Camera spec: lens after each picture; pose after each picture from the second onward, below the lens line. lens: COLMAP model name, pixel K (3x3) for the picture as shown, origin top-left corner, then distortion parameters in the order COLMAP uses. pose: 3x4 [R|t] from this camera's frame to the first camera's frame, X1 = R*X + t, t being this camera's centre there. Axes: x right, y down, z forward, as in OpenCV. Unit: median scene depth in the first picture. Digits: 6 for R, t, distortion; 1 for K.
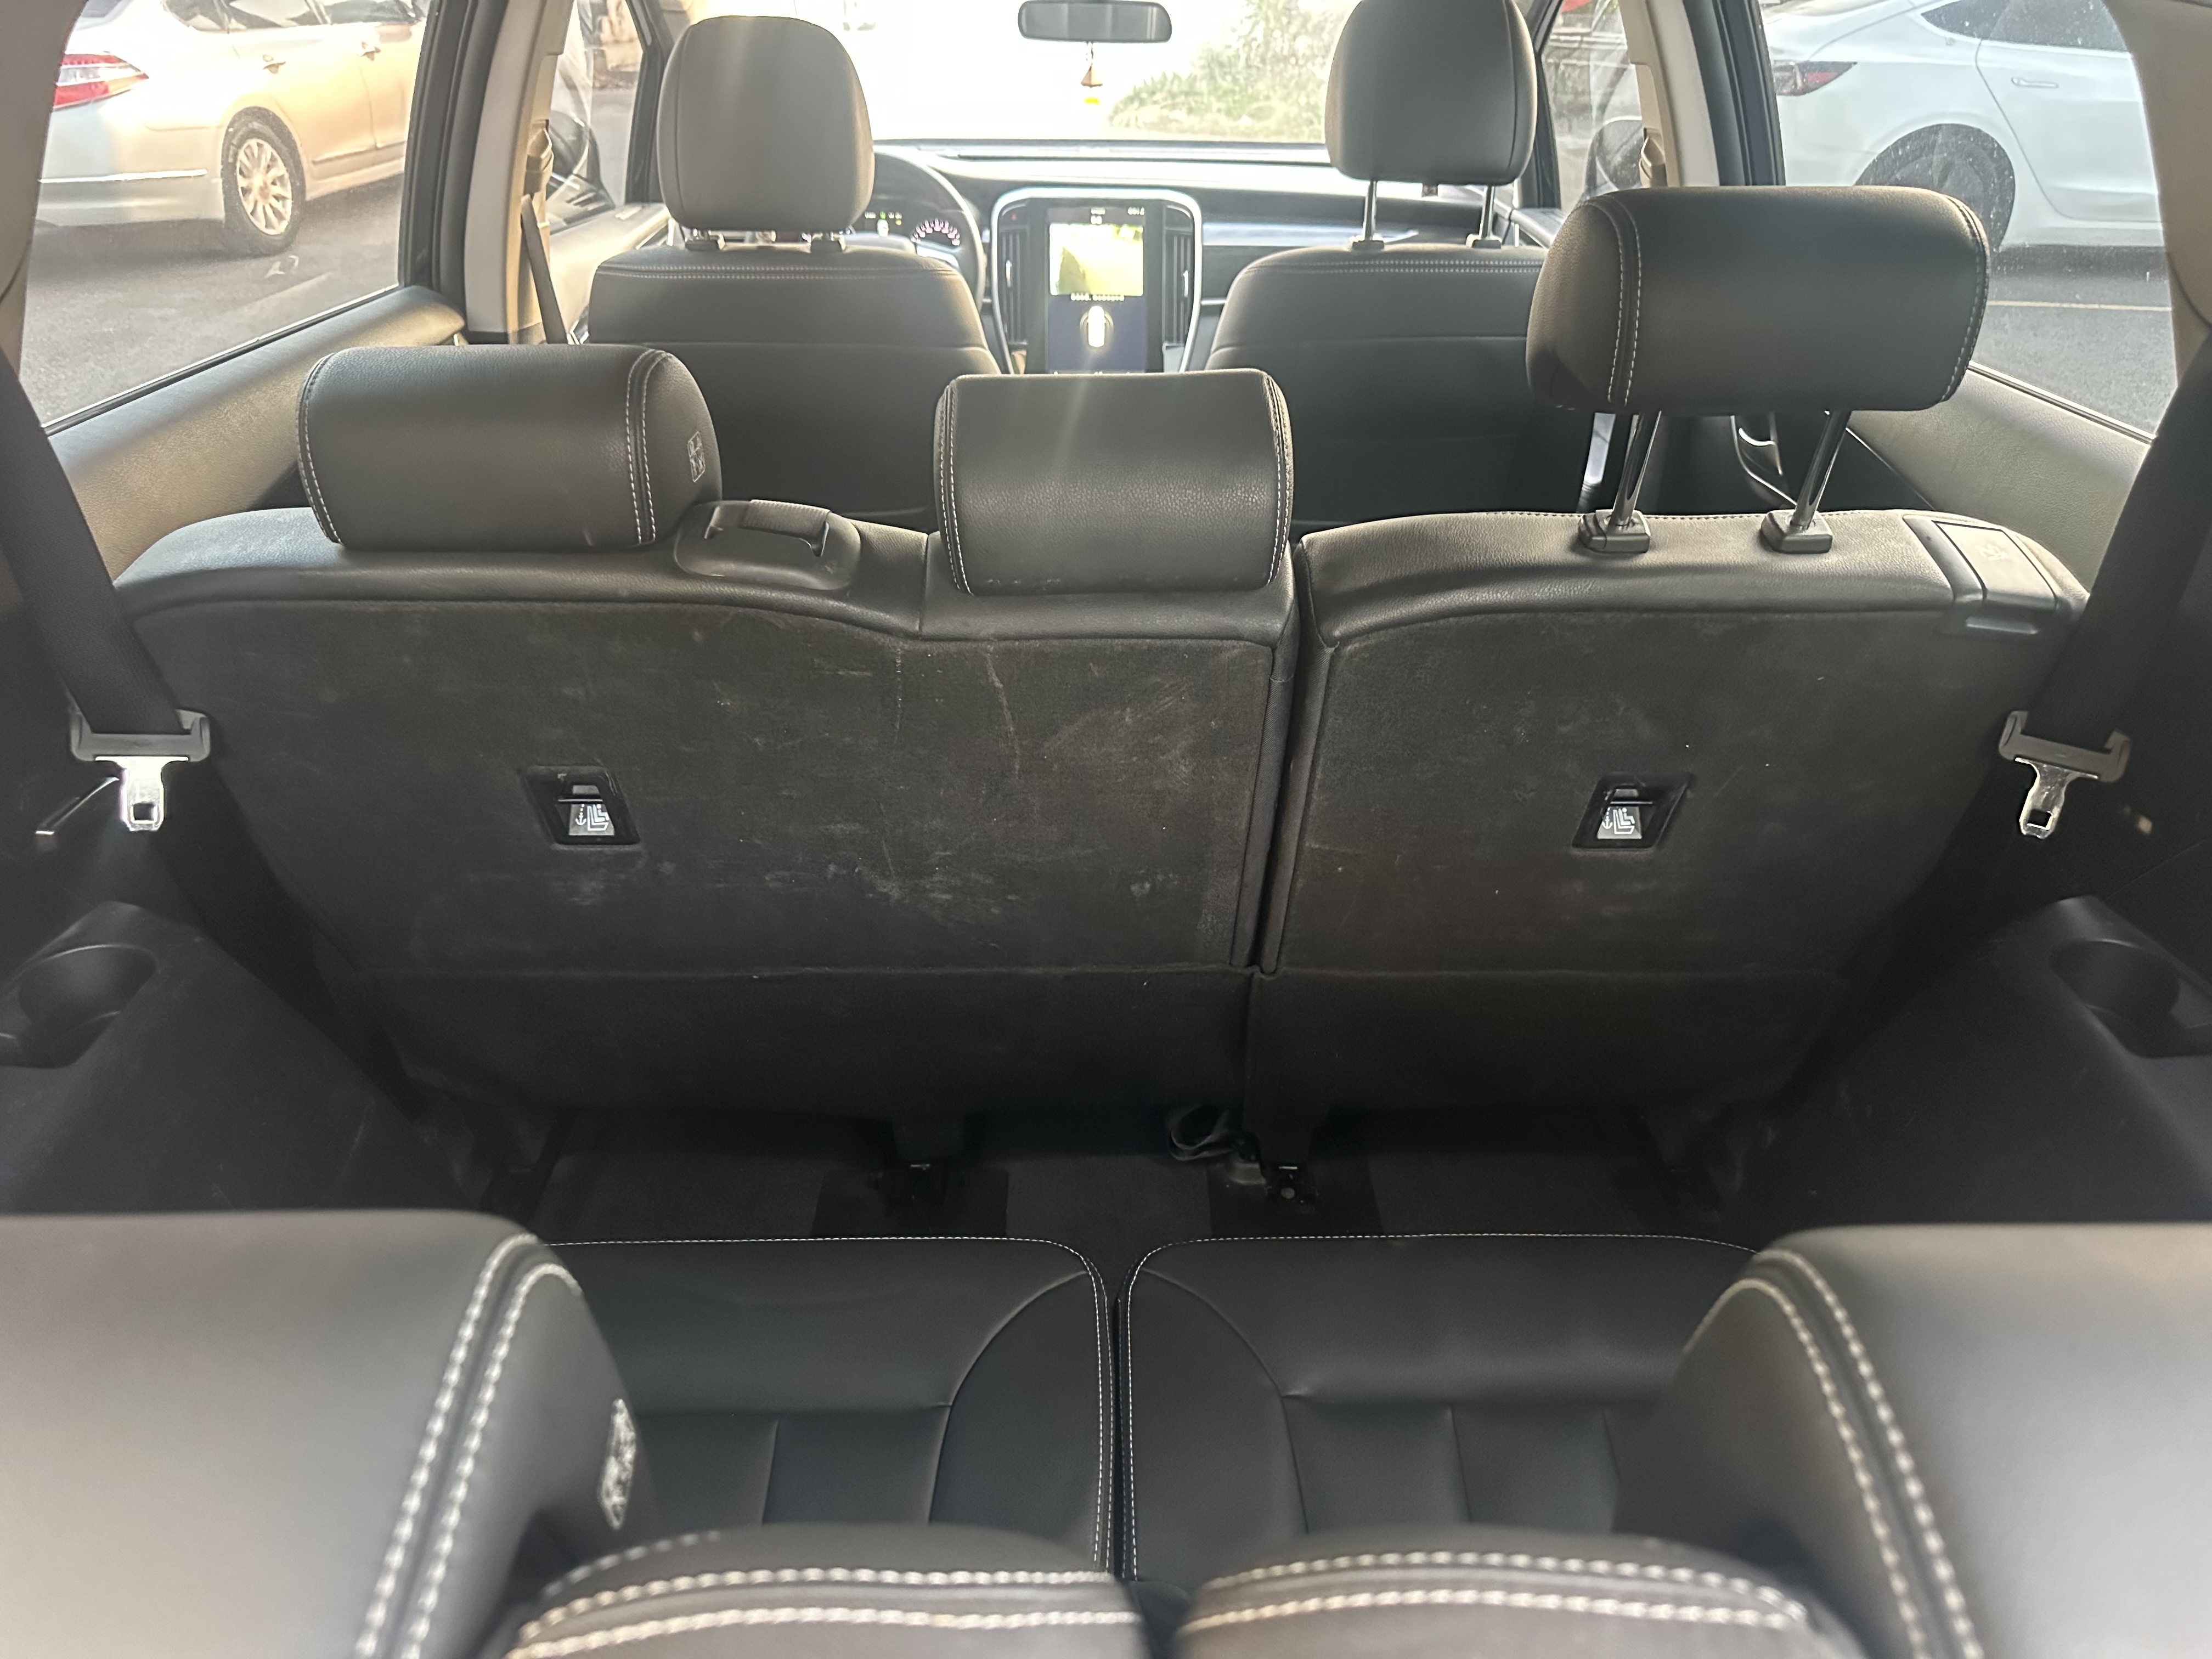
lens RADIAL K [[1598.1, 0, 1112.9], [0, 1598.1, 830.5], [0, 0, 1]] dist [0.006614, -0.011722]
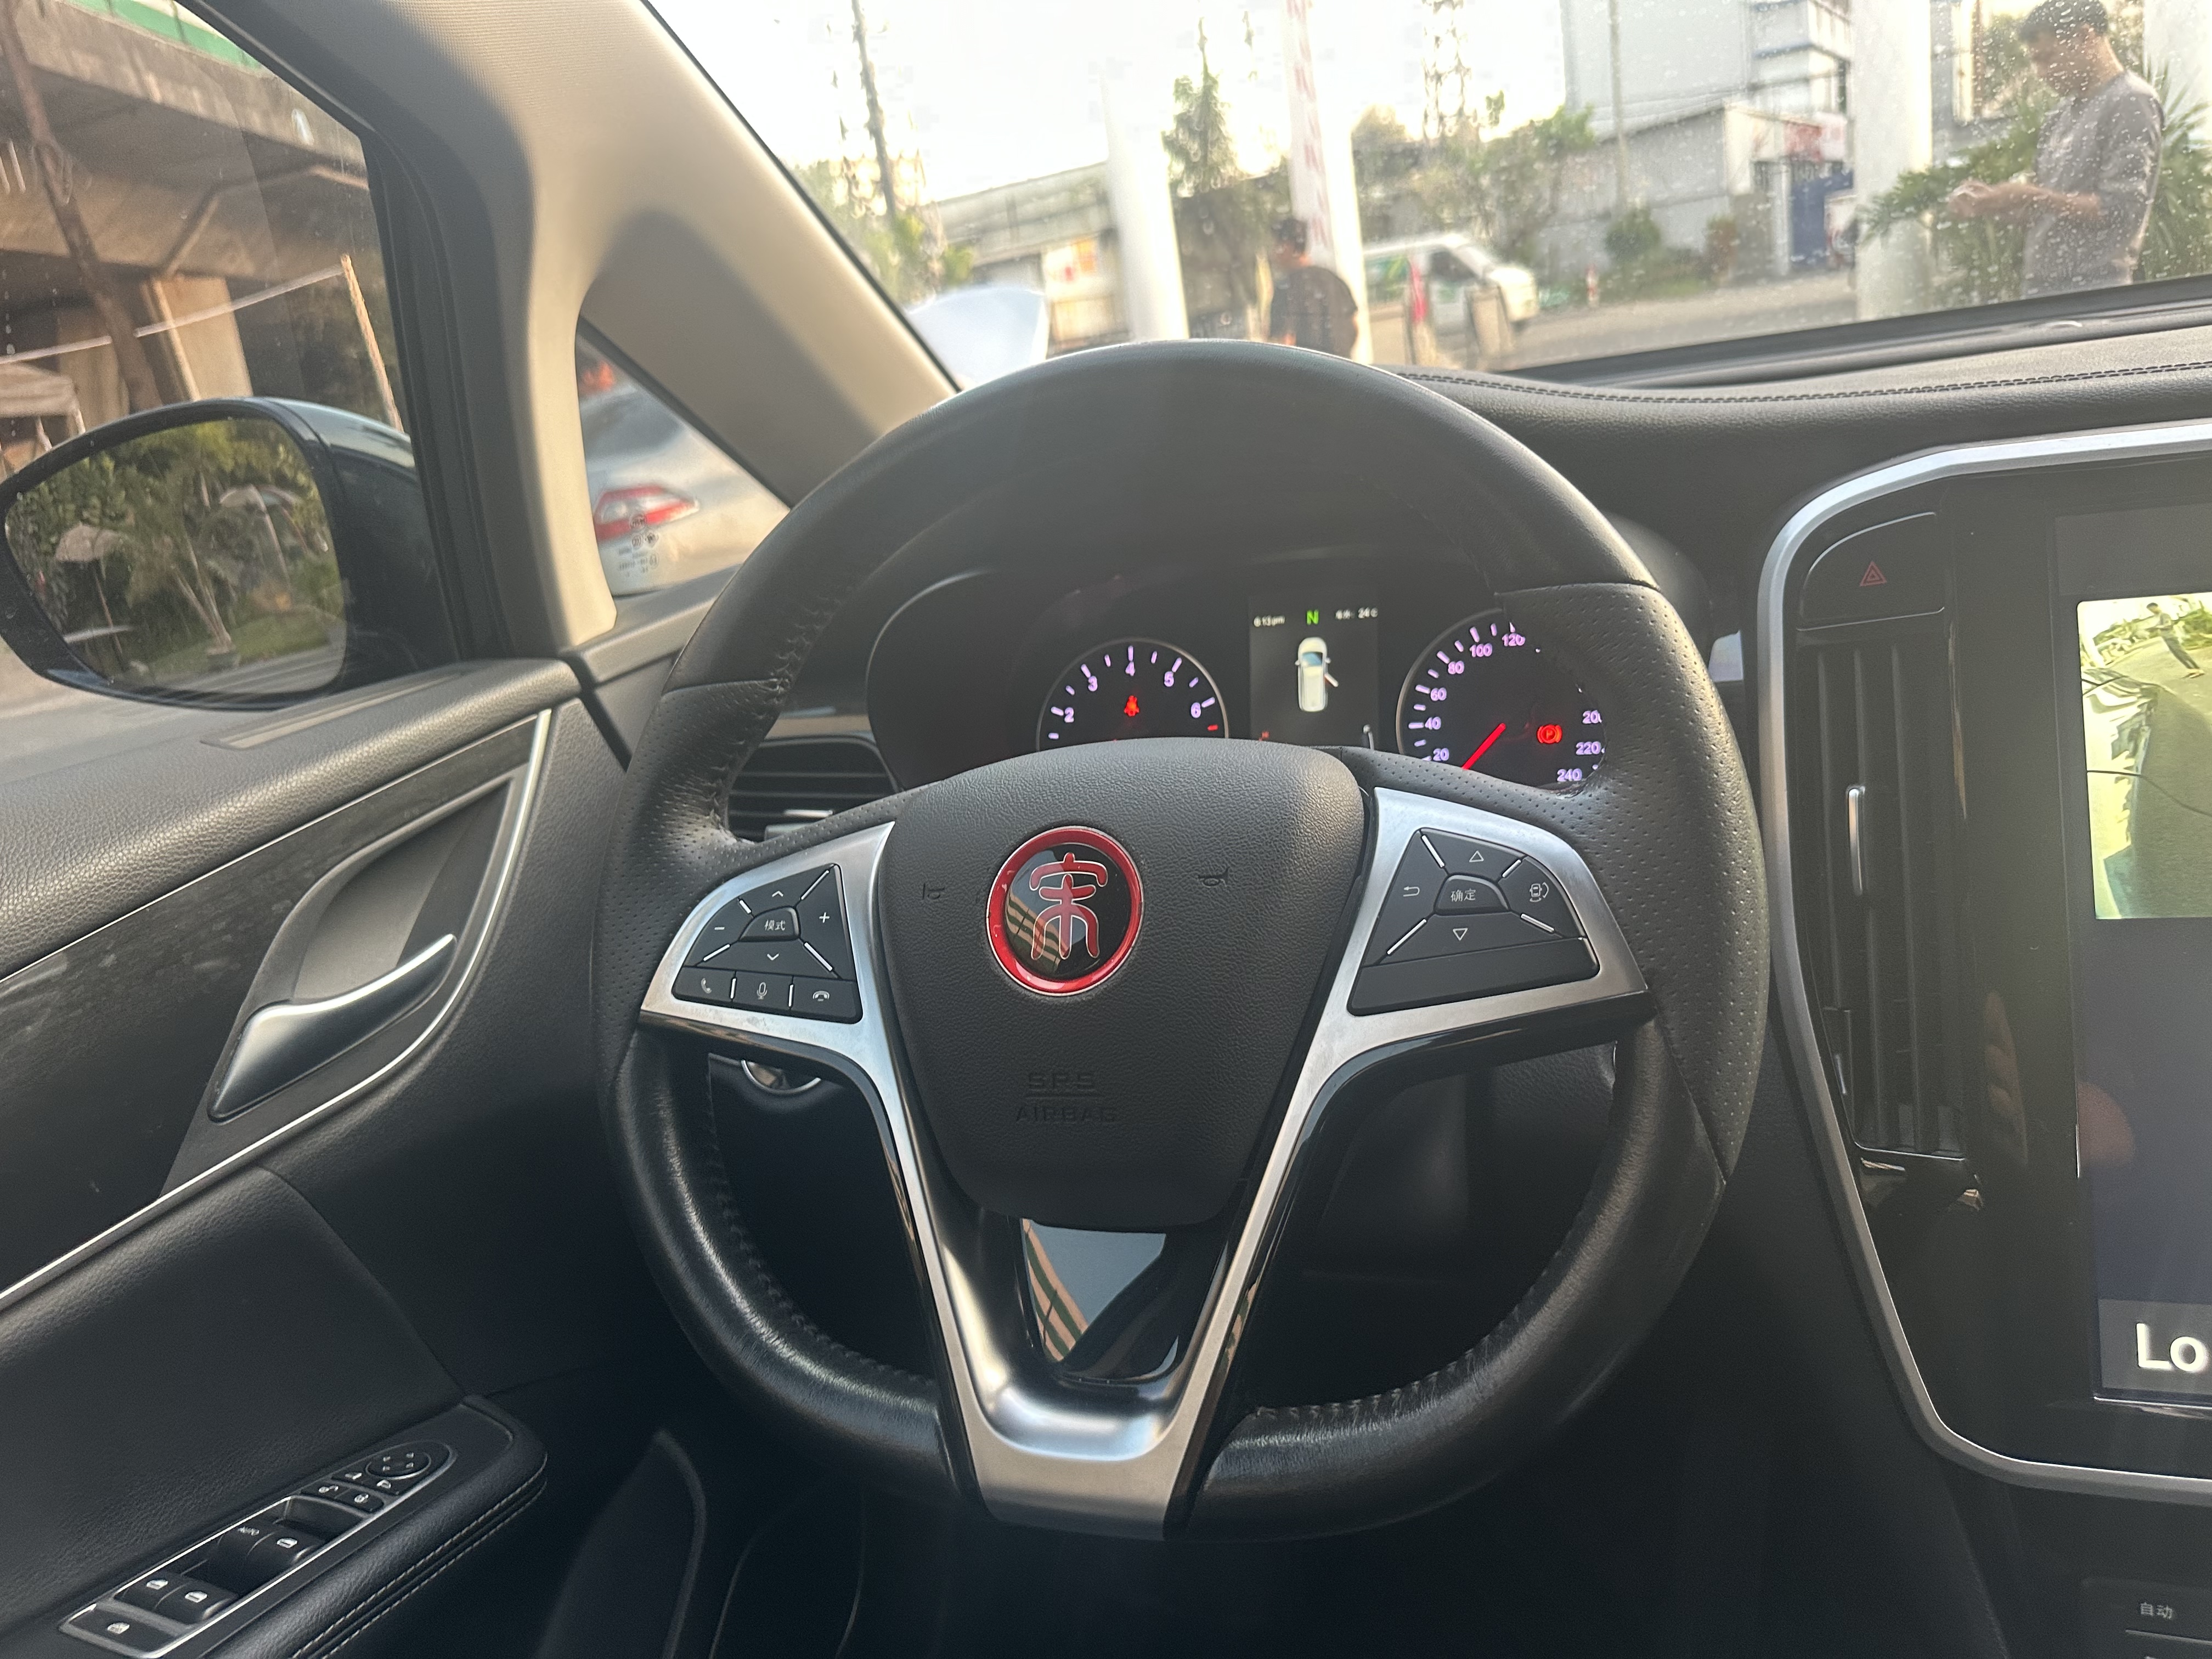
lens RADIAL K [[1566.4, 0, 1120.5], [0, 1566.4, 862.8], [0, 0, 1]] dist [0.037401, -0.053533]
pose [[0.924219, -0.030933, -0.380607, -0.074616], [-0.037697, 0.984454, -0.171549, -0.305095], [0.379997, 0.172896, 0.908685, 0.775327]]
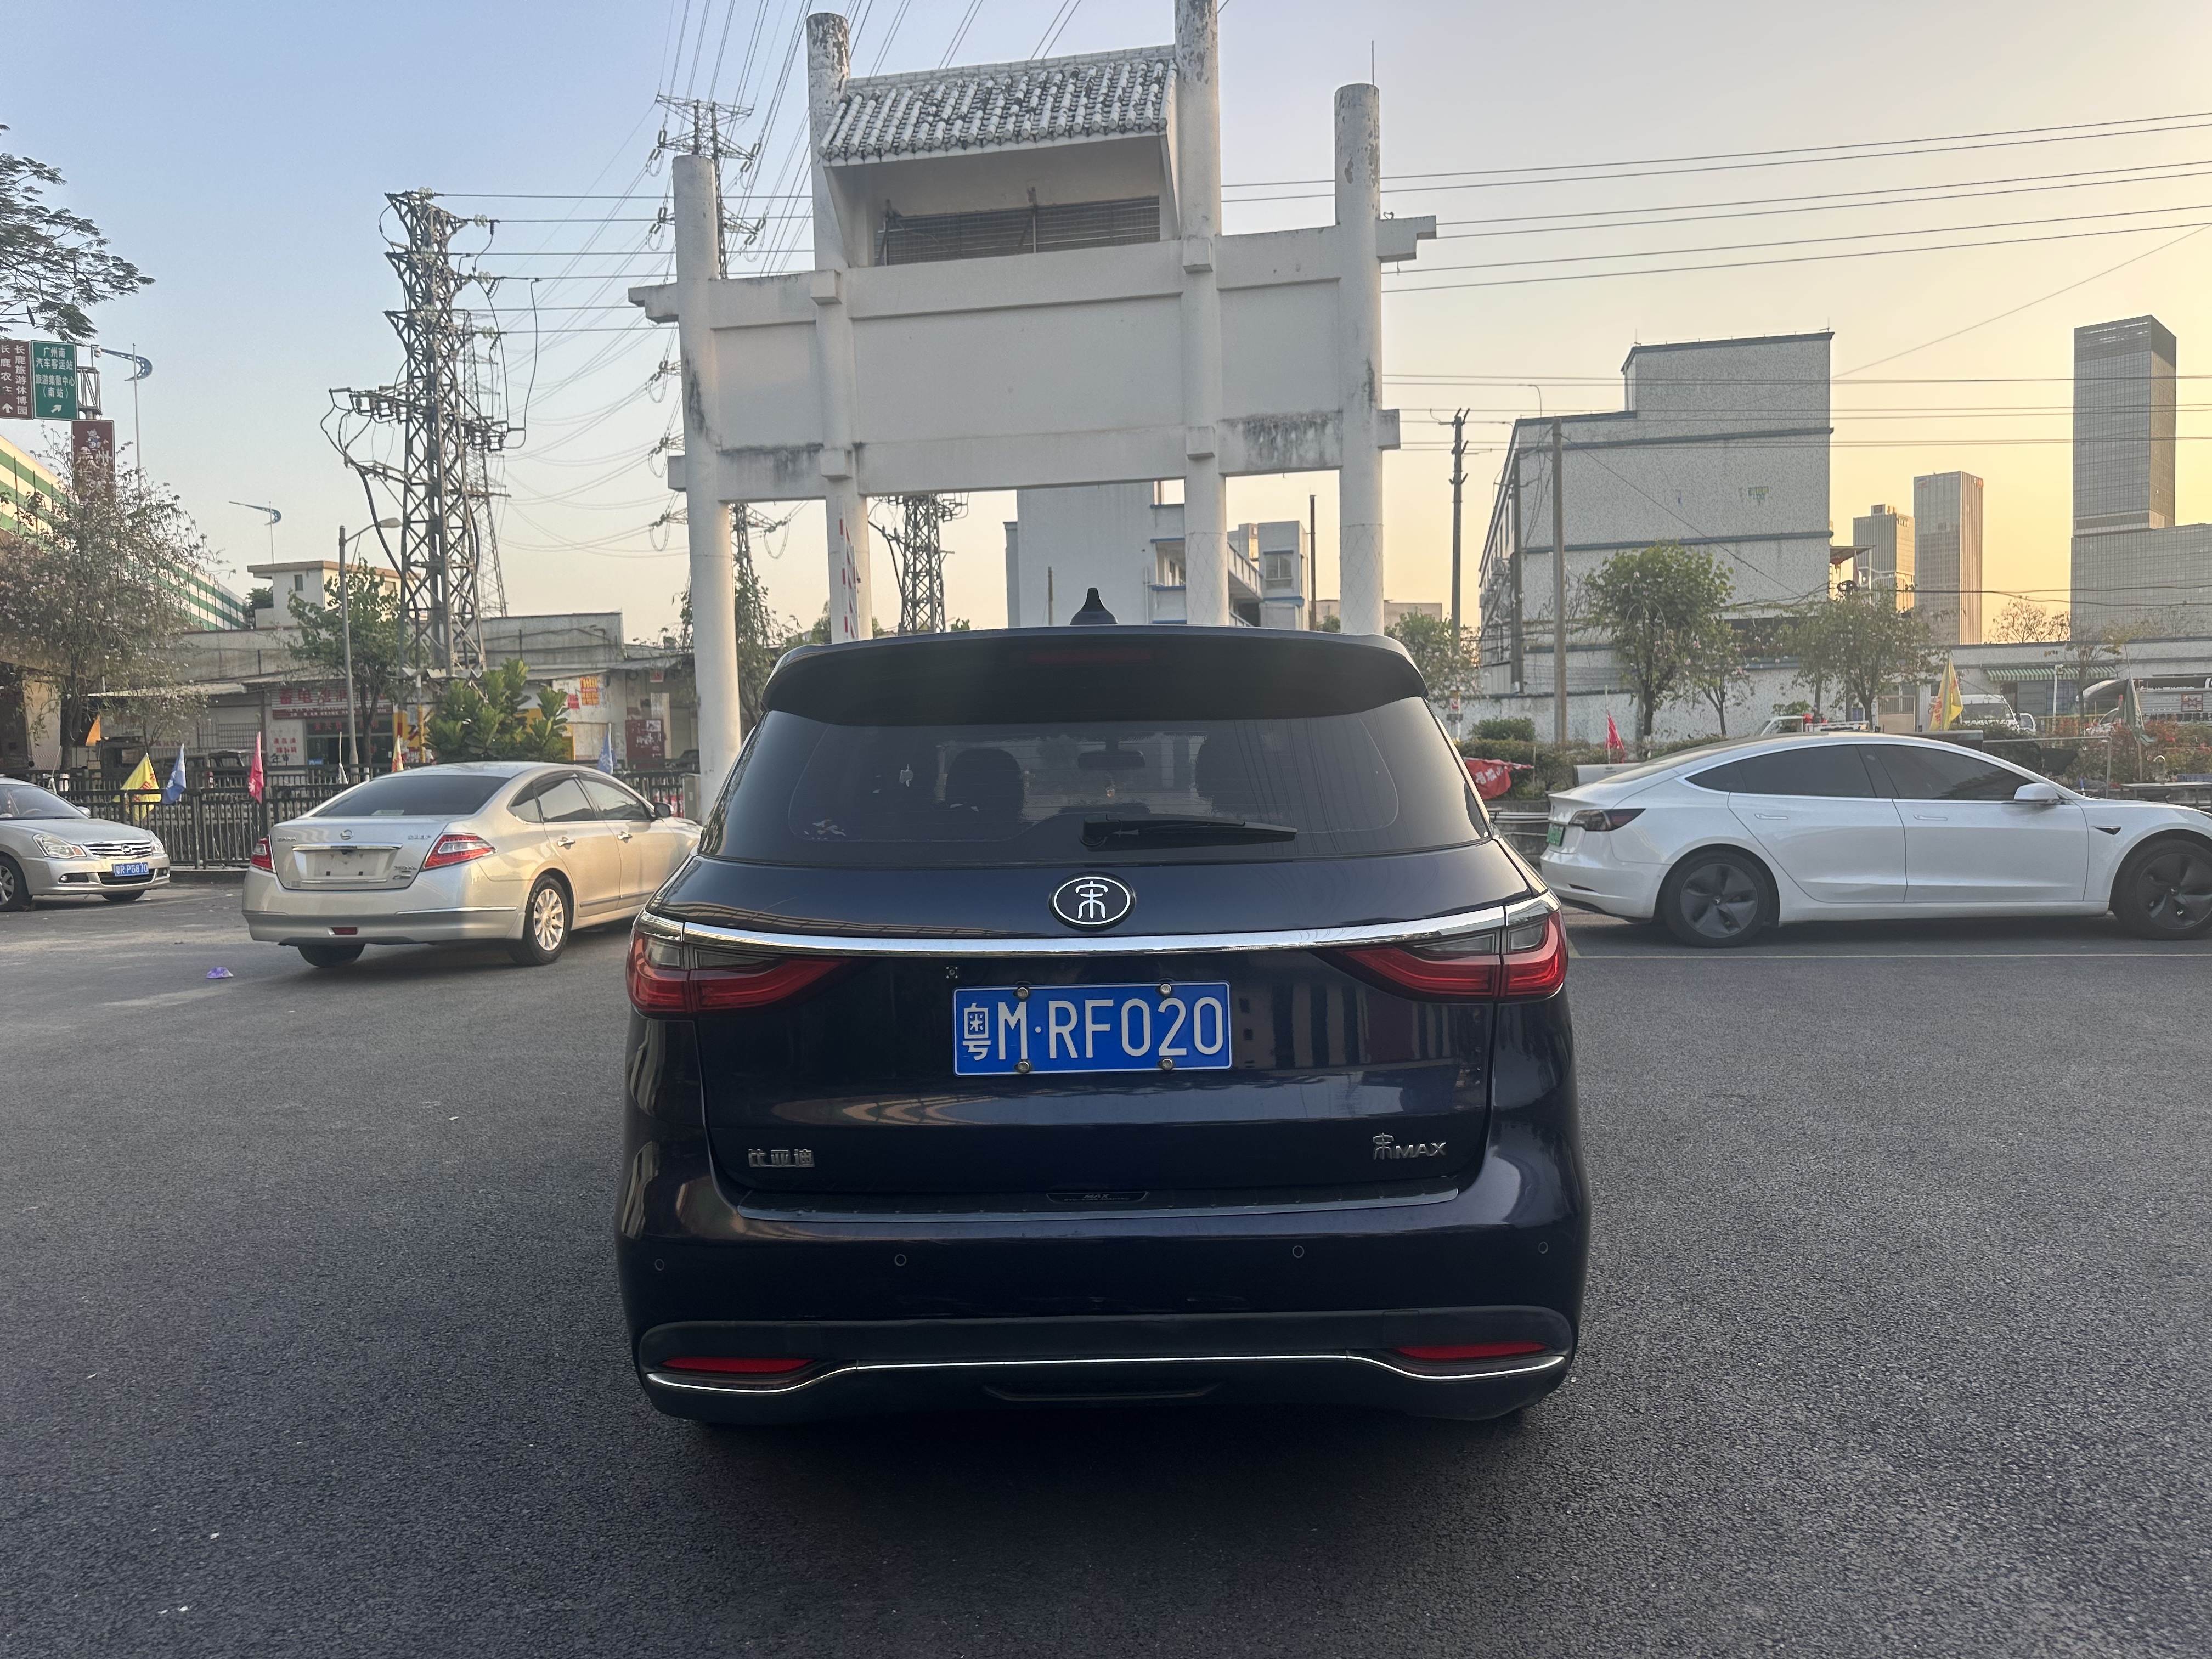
lens RADIAL K [[1562.7, 0, 1106.9], [0, 1562.7, 859.0], [0, 0, 1]] dist [0.076131, -0.083839]
pose [[0.999247, -0.021483, -0.032298, 0.039259], [0.005028, 0.897332, -0.441327, 0.471841], [0.038463, 0.440833, 0.896765, -0.733451]]
